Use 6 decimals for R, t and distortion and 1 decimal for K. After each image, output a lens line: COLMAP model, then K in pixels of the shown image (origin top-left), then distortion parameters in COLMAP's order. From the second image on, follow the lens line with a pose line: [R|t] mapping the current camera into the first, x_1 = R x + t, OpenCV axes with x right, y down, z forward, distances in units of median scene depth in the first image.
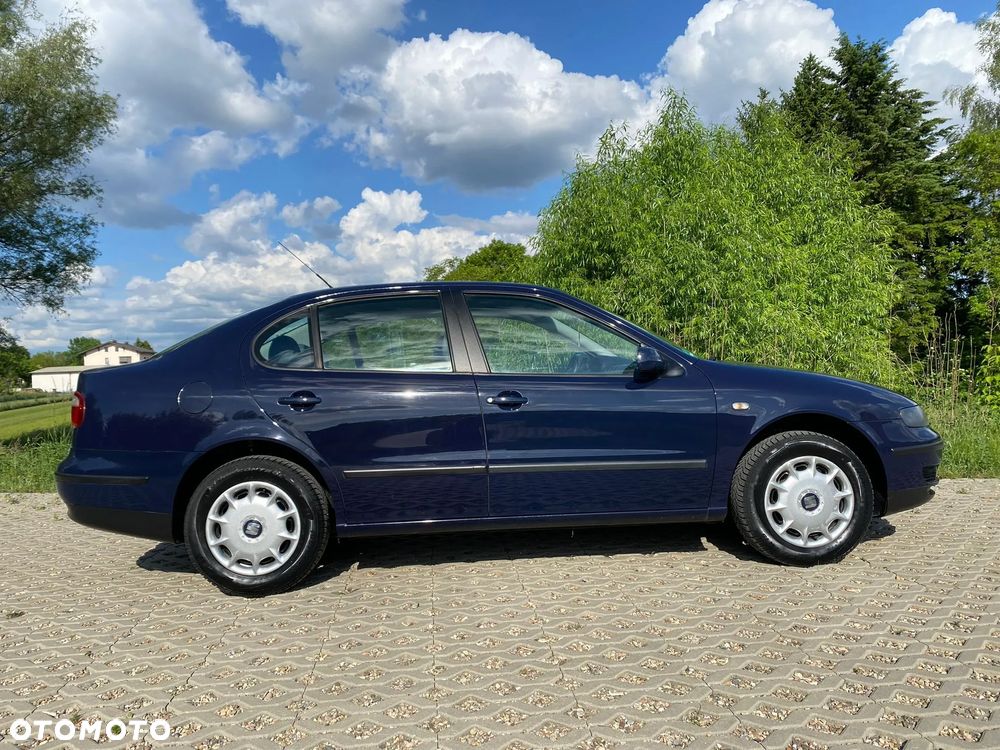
lens RADIAL K [[761.4, 0, 491.9], [0, 761.4, 365.5], [0, 0, 1]] dist [0.013924, -0.010330]
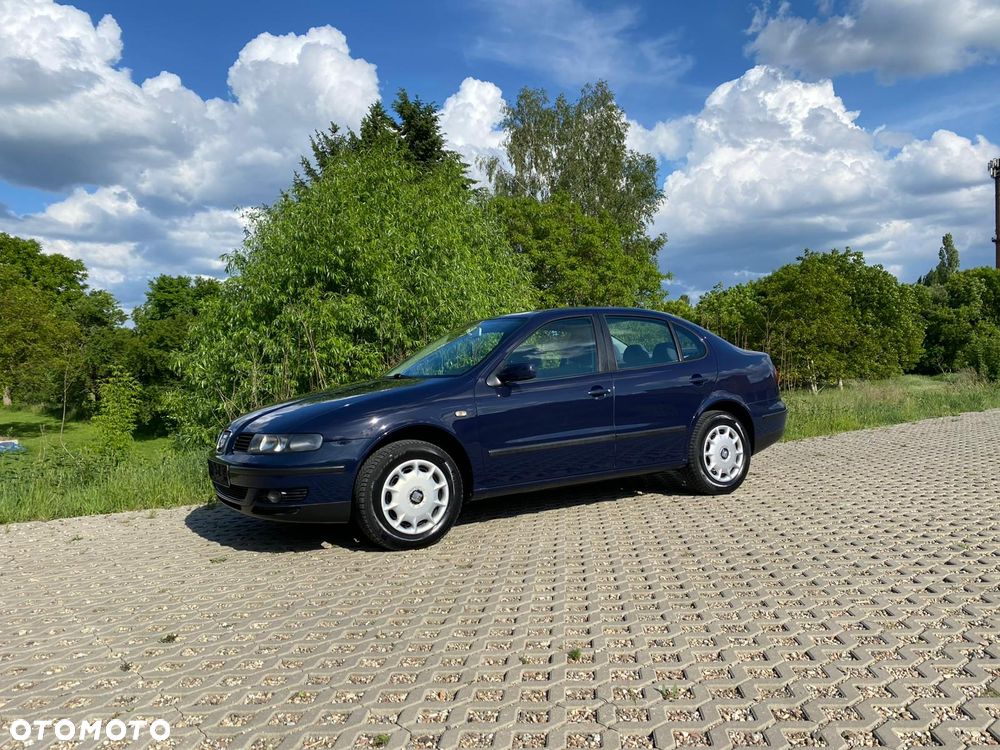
lens RADIAL K [[761.4, 0, 515.3], [0, 761.4, 378.0], [0, 0, 1]] dist [0.013924, -0.010330]
pose [[0.803549, 0.012167, 0.595114, -0.231436], [-0.005515, 0.999900, -0.012995, 0.009365], [-0.595213, 0.007160, 0.803536, 0.012570]]
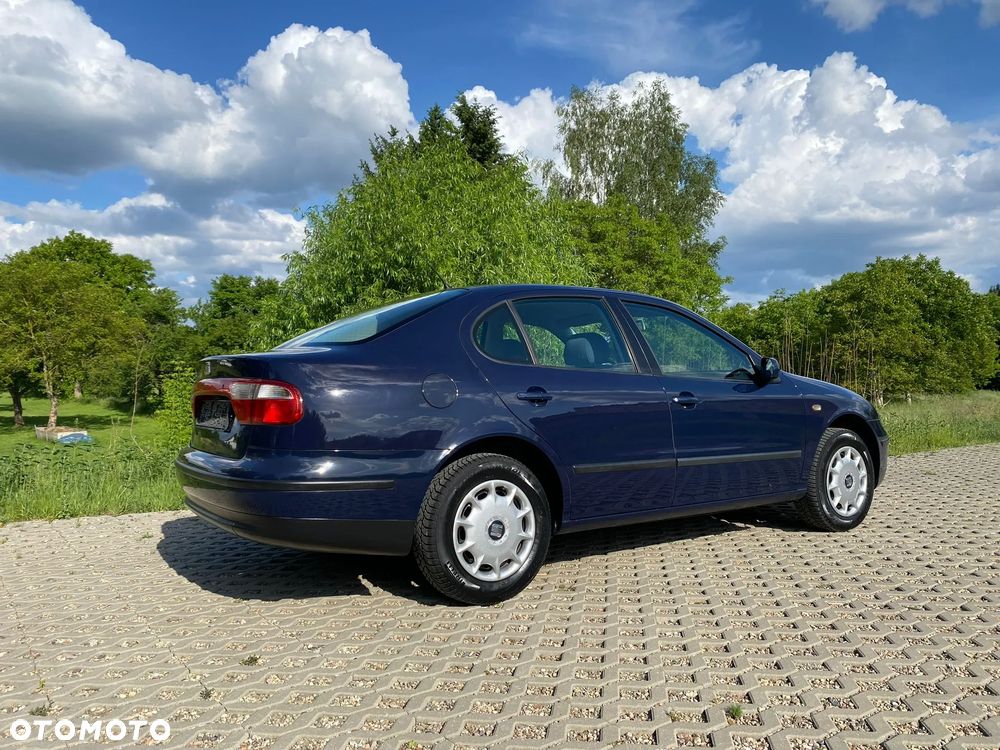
lens RADIAL K [[761.4, 0, 498.4], [0, 761.4, 375.1], [0, 0, 1]] dist [0.013924, -0.010330]
pose [[0.849817, 0.036557, 0.525809, -0.231295], [-0.029666, 0.999328, -0.021534, 0.011828], [-0.526243, 0.002701, 0.850330, 0.054942]]
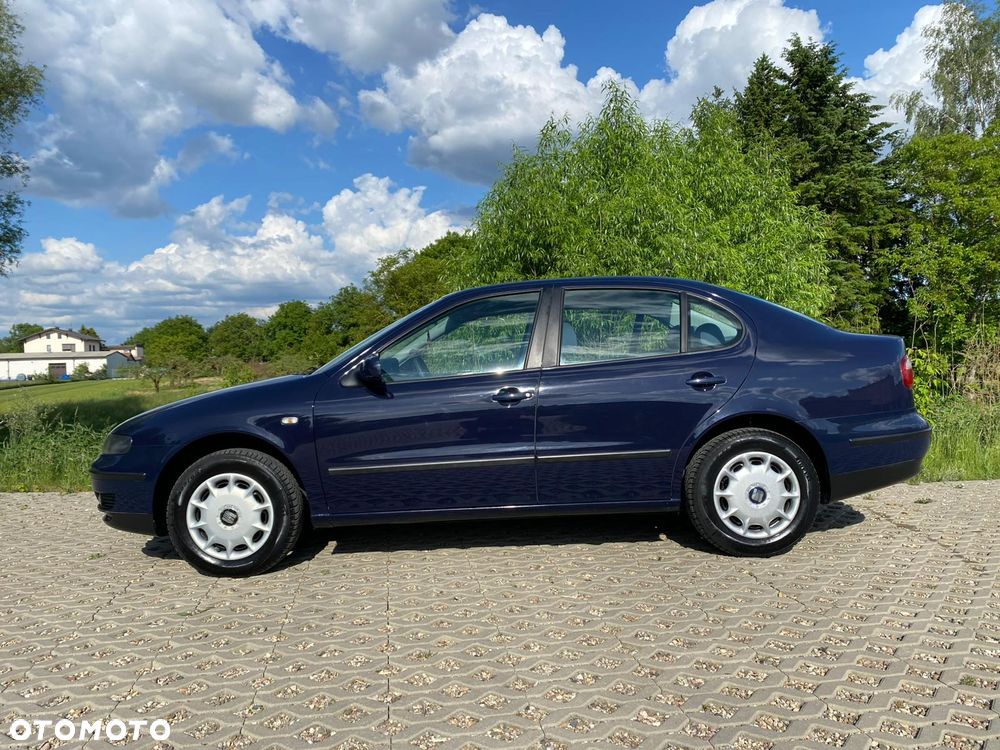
lens RADIAL K [[761.4, 0, 499.2], [0, 761.4, 375.7], [0, 0, 1]] dist [0.013924, -0.010330]
pose [[0.997908, 0.012389, 0.063458, 0.032084], [-0.013826, 0.999657, 0.022255, -0.003438], [-0.063160, -0.023086, 0.997736, 0.020810]]
